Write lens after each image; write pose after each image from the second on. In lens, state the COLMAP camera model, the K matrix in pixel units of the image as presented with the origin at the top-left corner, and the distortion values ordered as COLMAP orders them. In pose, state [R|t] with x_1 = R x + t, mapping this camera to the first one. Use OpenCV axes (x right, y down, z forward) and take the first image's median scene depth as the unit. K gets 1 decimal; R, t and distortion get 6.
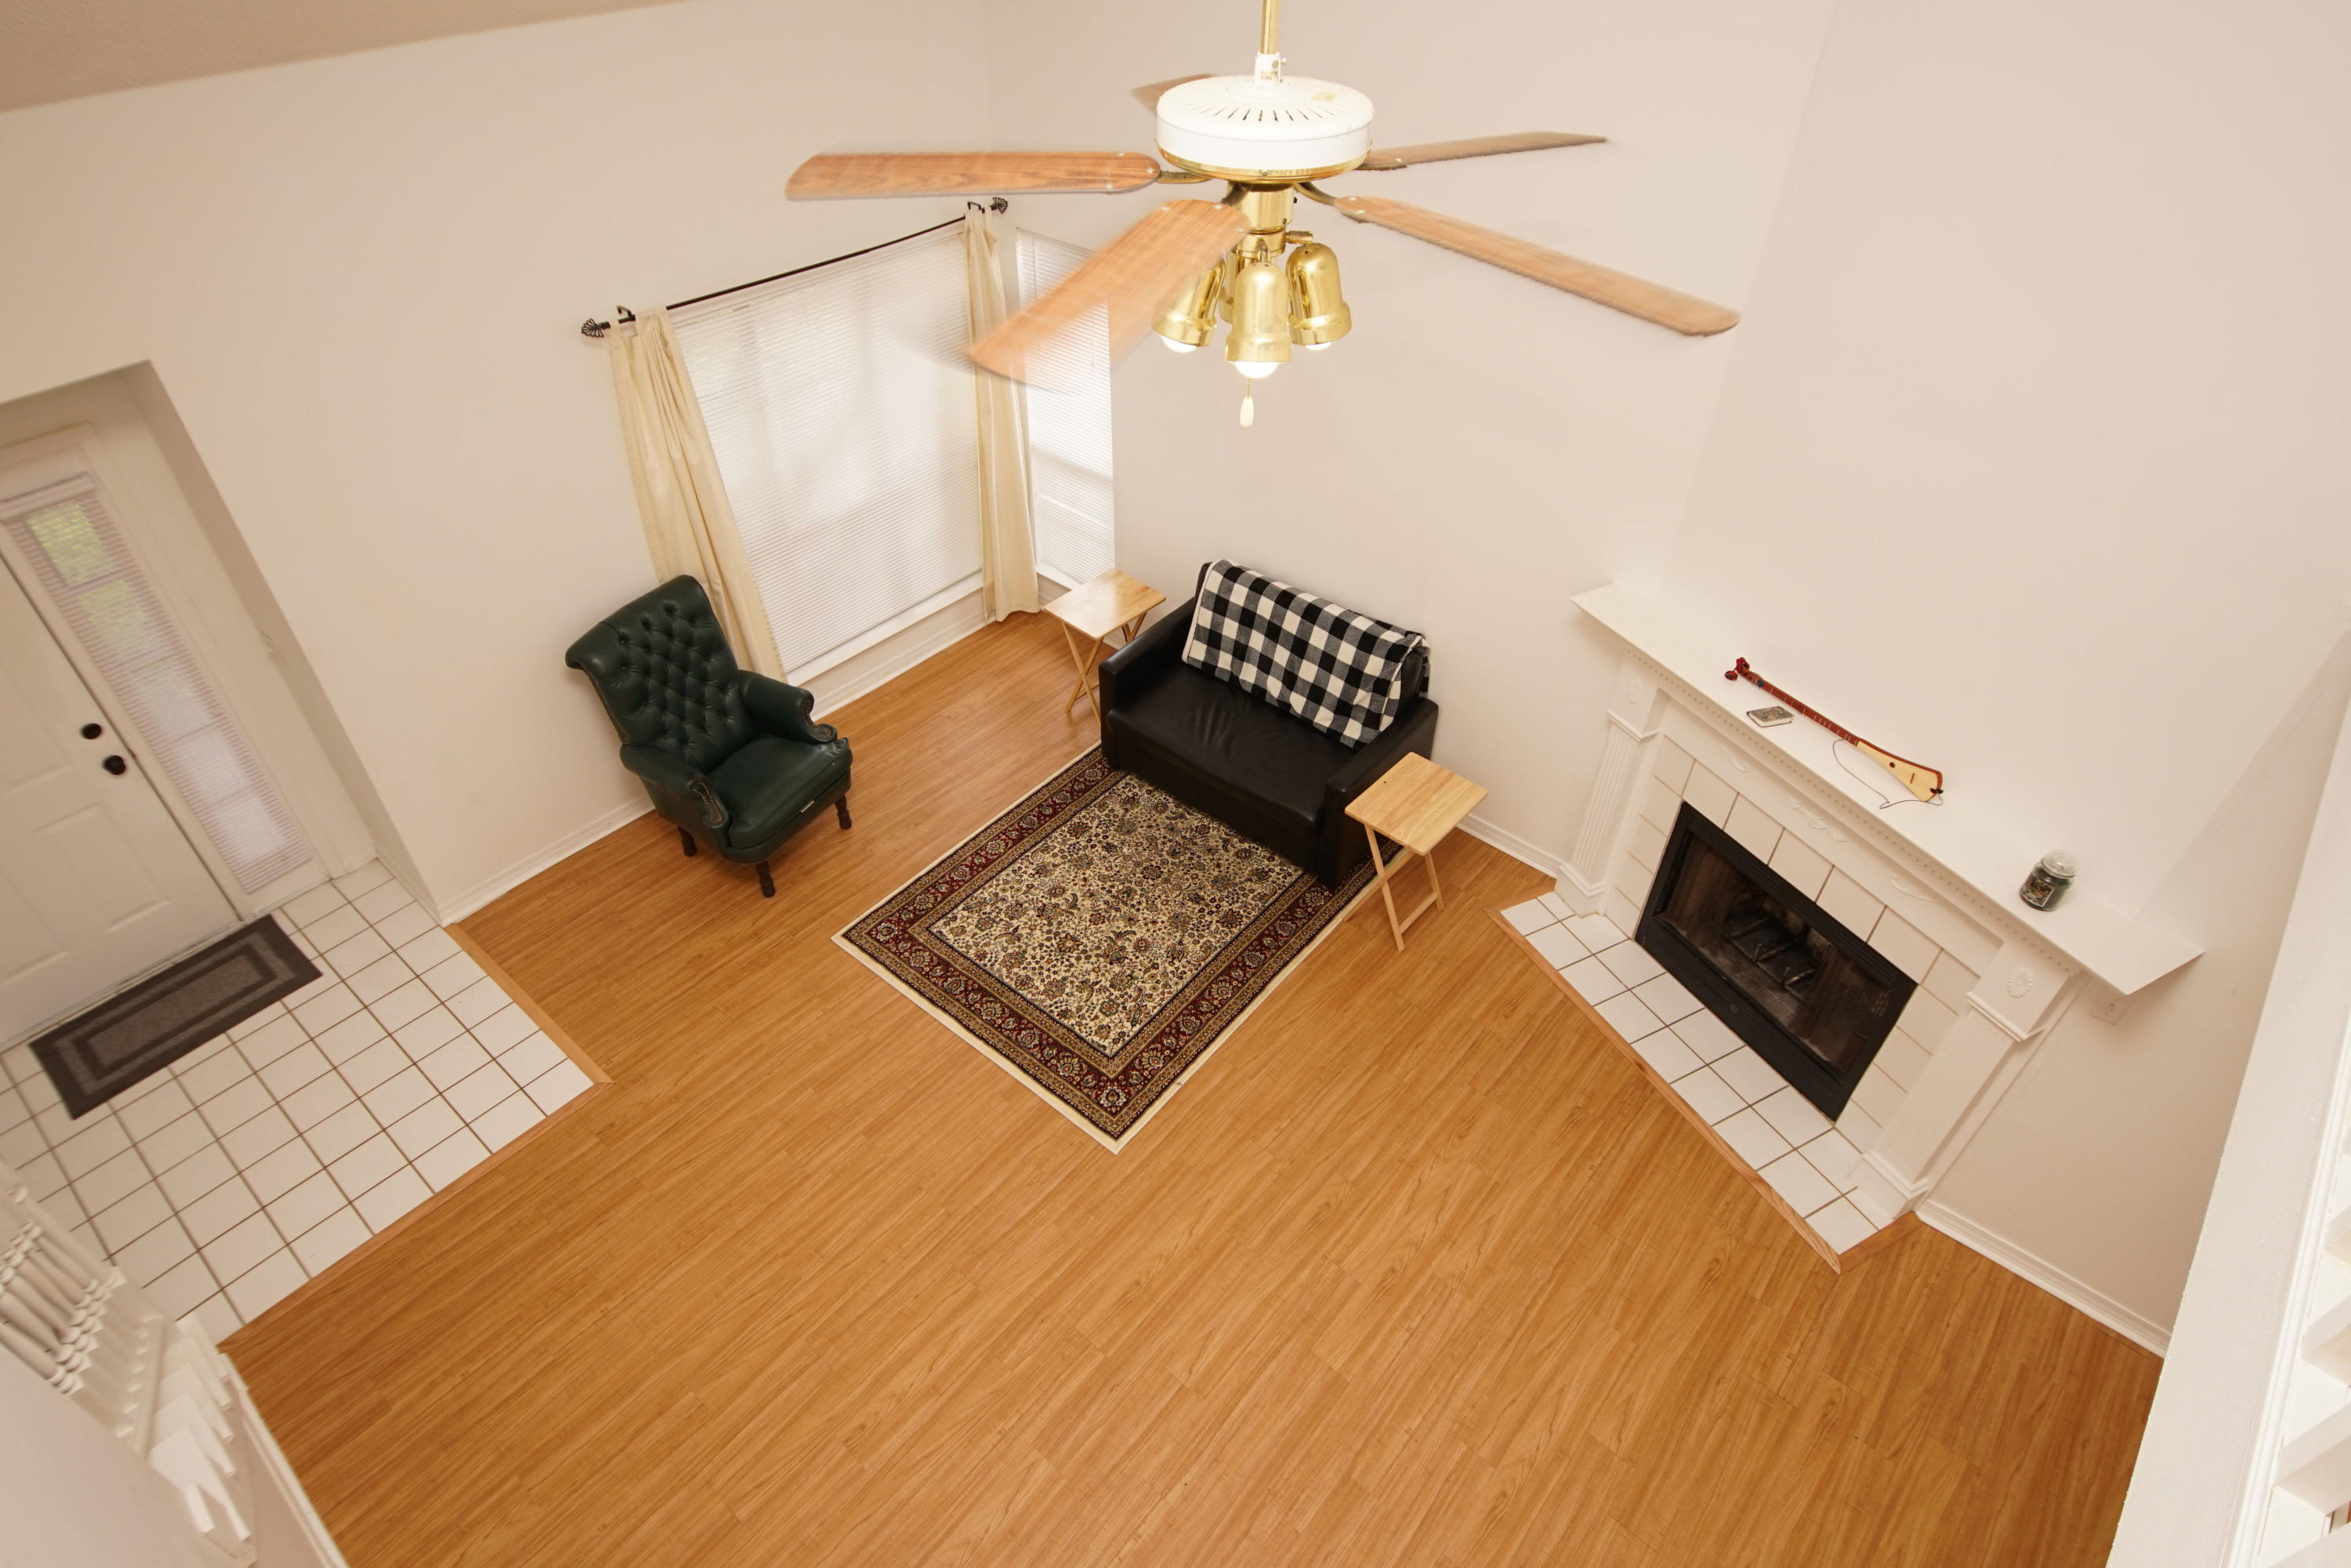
lens RADIAL K [[1264.7, 0, 1163.2], [0, 1264.7, 764.8], [0, 0, 1]] dist [0.032823, -0.030193]
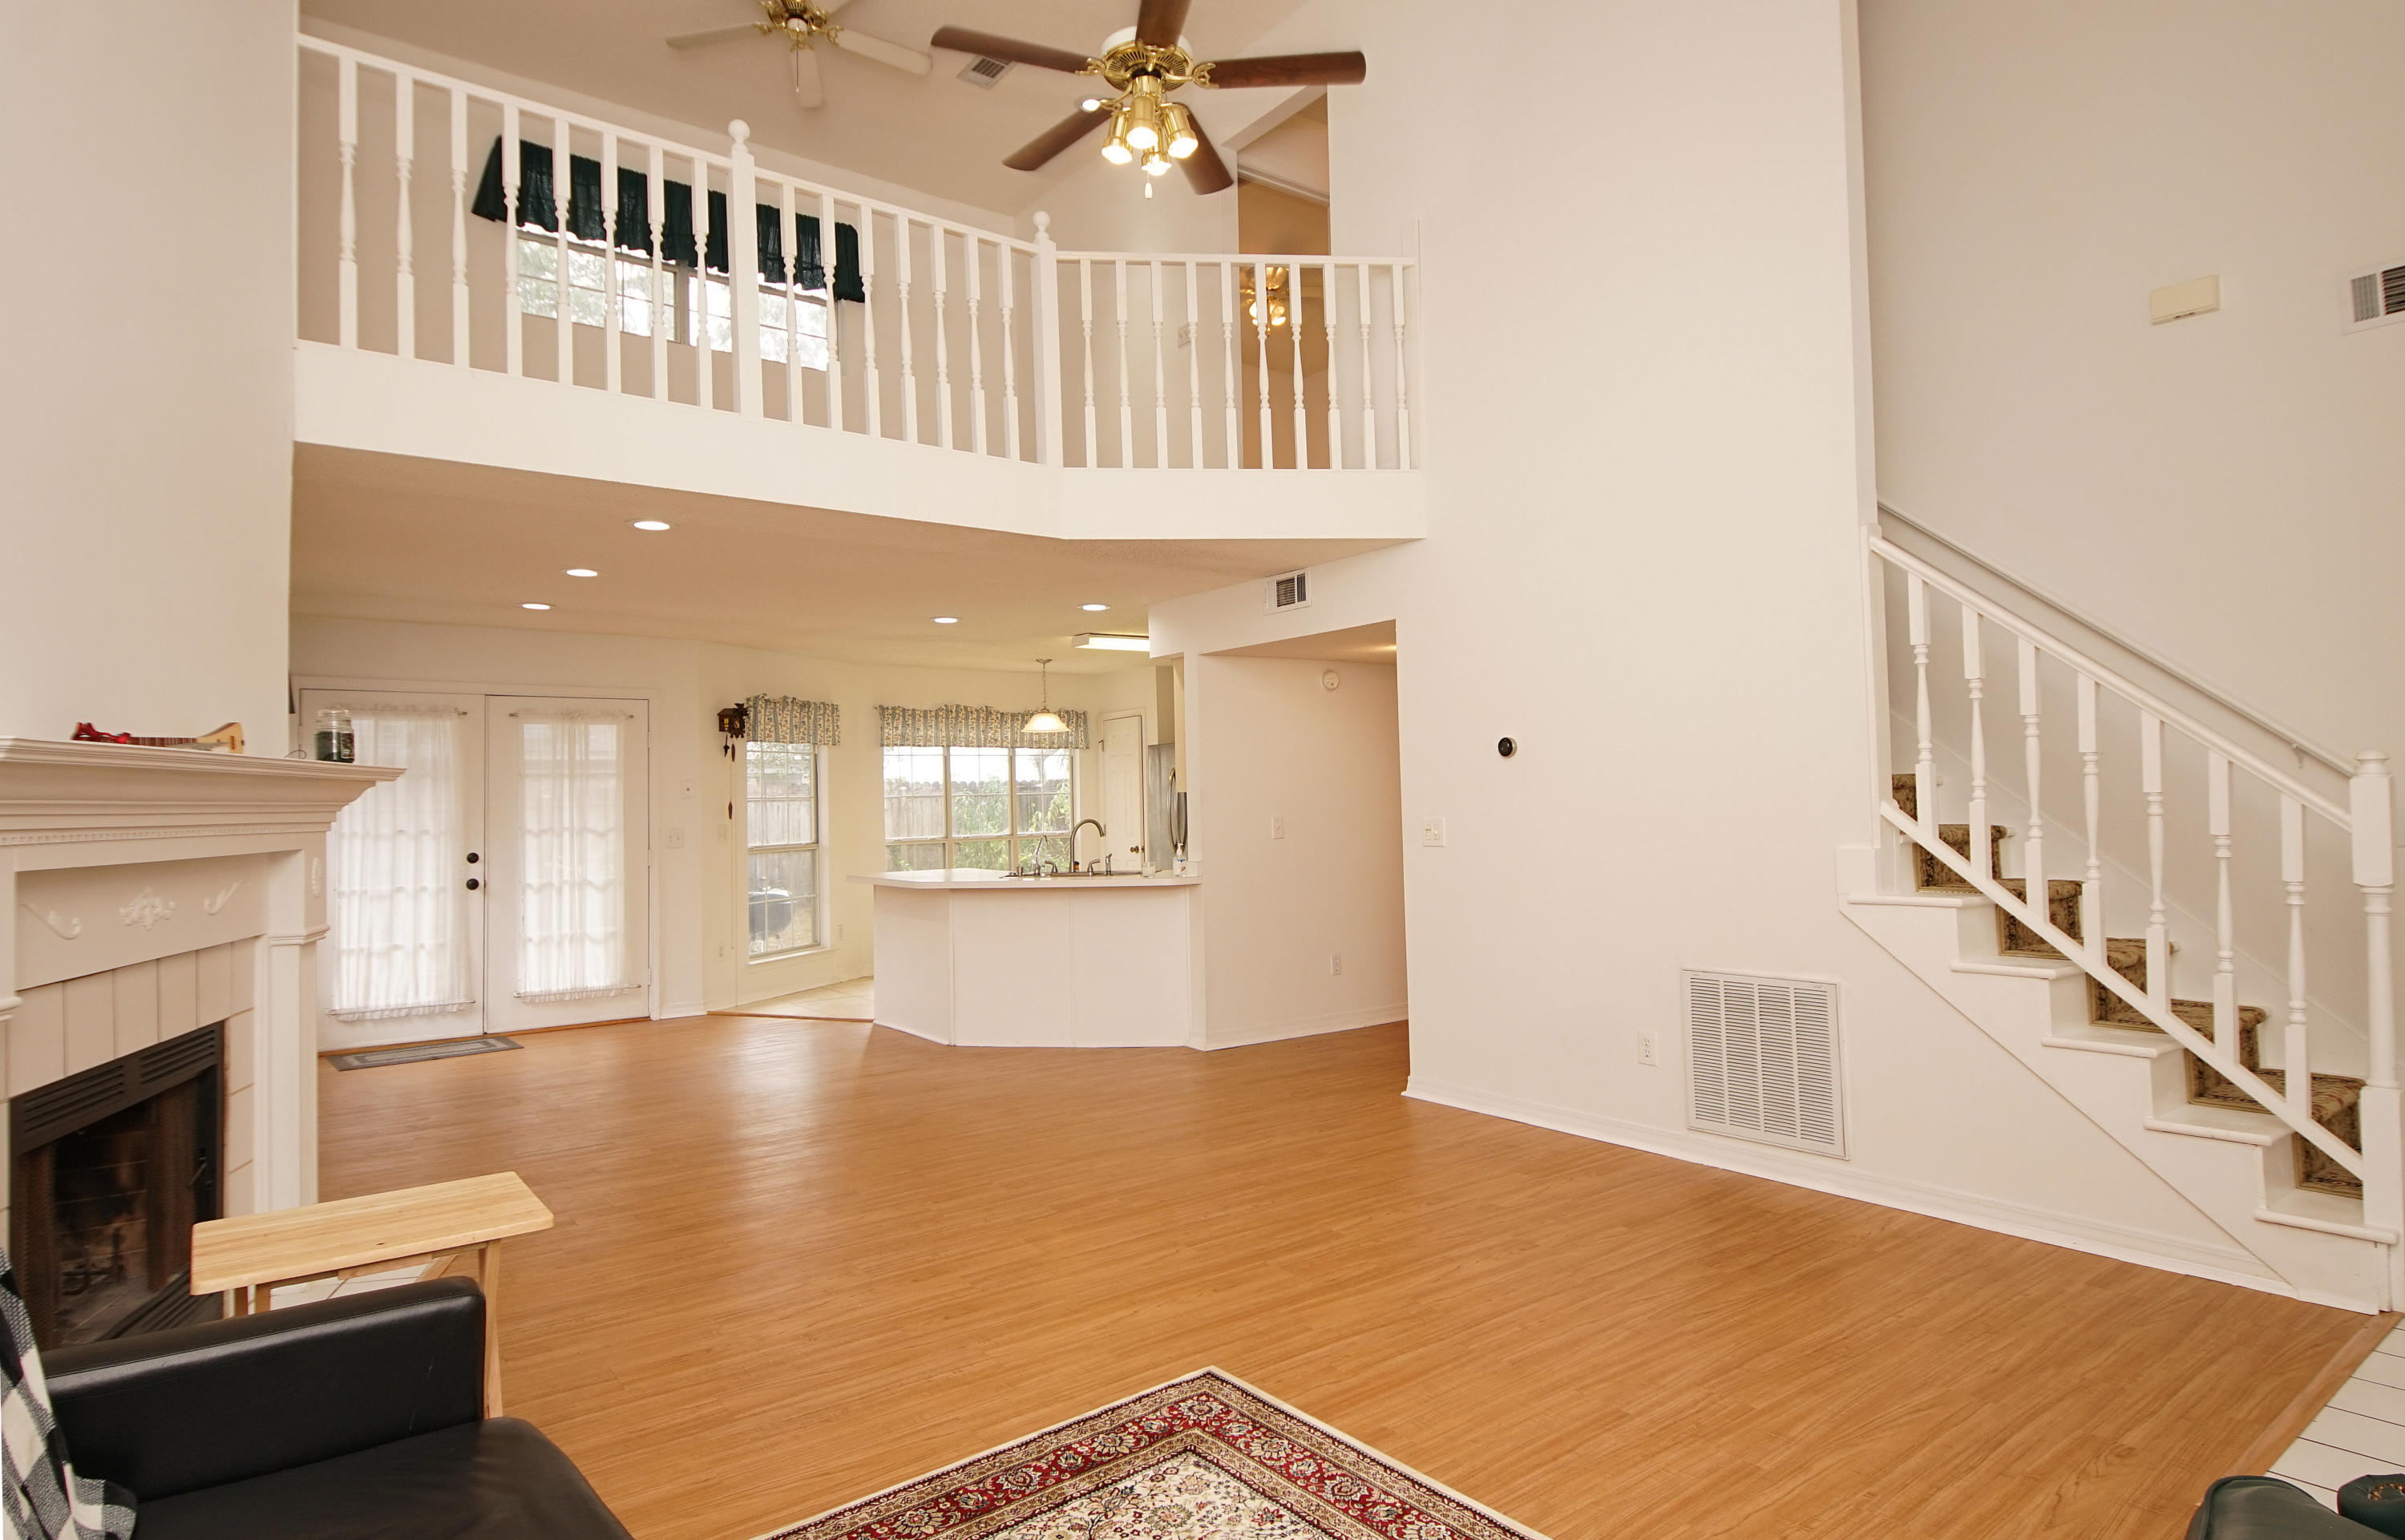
lens RADIAL K [[1320.0, 0, 1198.3], [0, 1320.0, 743.0], [0, 0, 1]] dist [0.023461, -0.004094]
pose [[-0.979375, 0.023304, 0.200703, -0.161494], [0.141864, 0.786617, 0.600923, -0.329809], [-0.143872, 0.617001, -0.773699, 1.235741]]
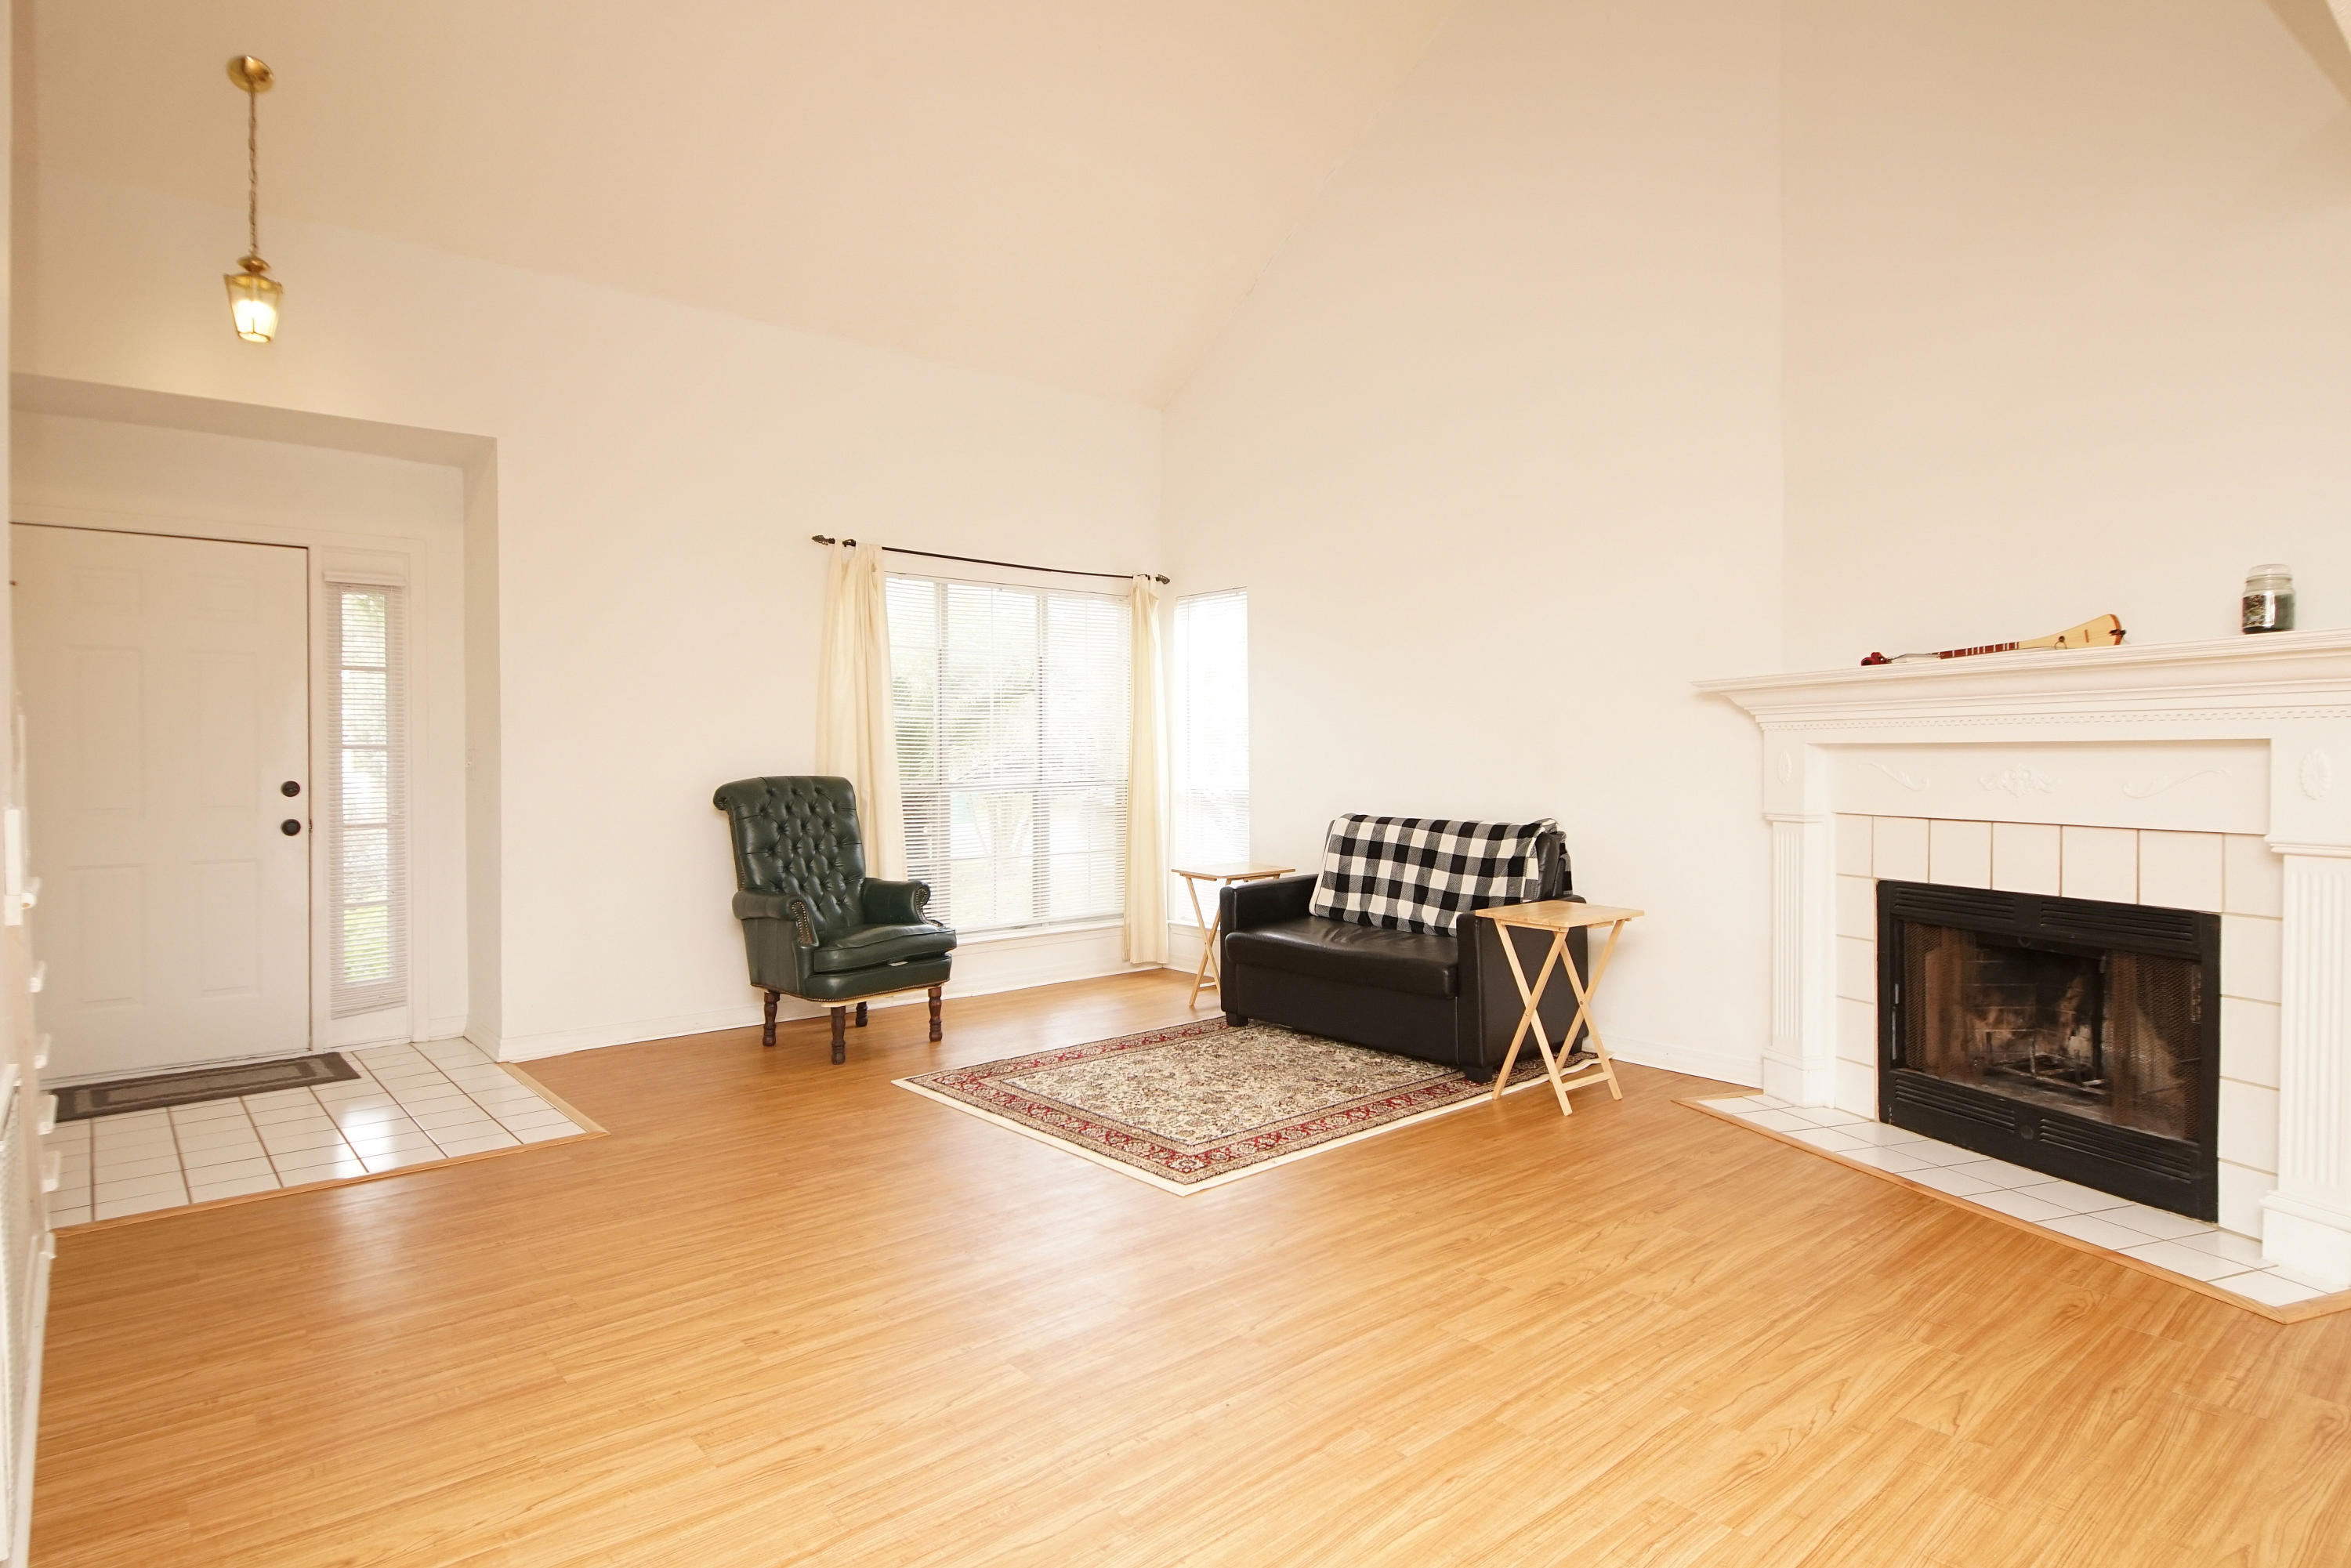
lens RADIAL K [[1264.7, 0, 1161.5], [0, 1264.7, 760.7], [0, 0, 1]] dist [0.032823, -0.030193]
pose [[0.987995, -0.007674, -0.154293, 0.065093], [-0.093199, 0.766923, -0.634936, 0.550807], [0.123203, 0.641693, 0.757001, 0.233733]]
